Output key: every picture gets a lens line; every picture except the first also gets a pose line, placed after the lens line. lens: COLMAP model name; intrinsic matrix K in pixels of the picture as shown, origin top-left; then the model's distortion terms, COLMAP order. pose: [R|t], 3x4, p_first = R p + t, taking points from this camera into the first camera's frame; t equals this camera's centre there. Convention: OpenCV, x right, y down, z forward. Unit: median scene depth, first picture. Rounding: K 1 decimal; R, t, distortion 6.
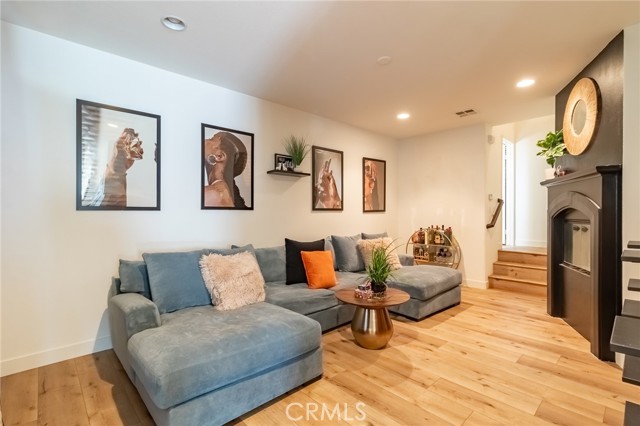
lens RADIAL K [[301.3, 0, 318.6], [0, 301.3, 212.8], [0, 0, 1]] dist [0.002361, 0.002601]
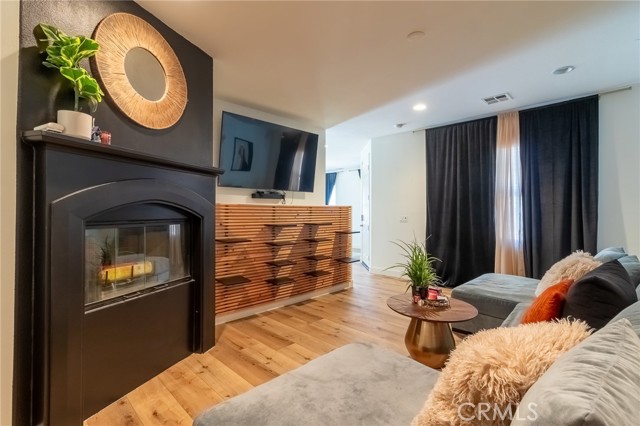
lens RADIAL K [[301.3, 0, 319.8], [0, 301.3, 212.8], [0, 0, 1]] dist [0.002361, 0.002601]
pose [[-0.998923, 0.002078, -0.046351, 0.563268], [0.002043, 0.999998, 0.000796, 0.008271], [0.046353, 0.000700, -0.998925, 1.959706]]
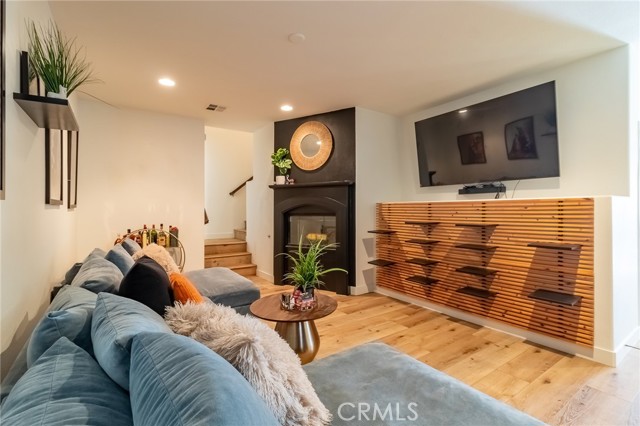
lens RADIAL K [[301.3, 0, 316.3], [0, 301.3, 209.5], [0, 0, 1]] dist [0.002361, 0.002601]
pose [[0.146799, -0.001912, 0.989164, -0.703473], [0.003328, 0.999993, 0.001439, 0.001332], [-0.989161, 0.003081, 0.146804, 0.862352]]
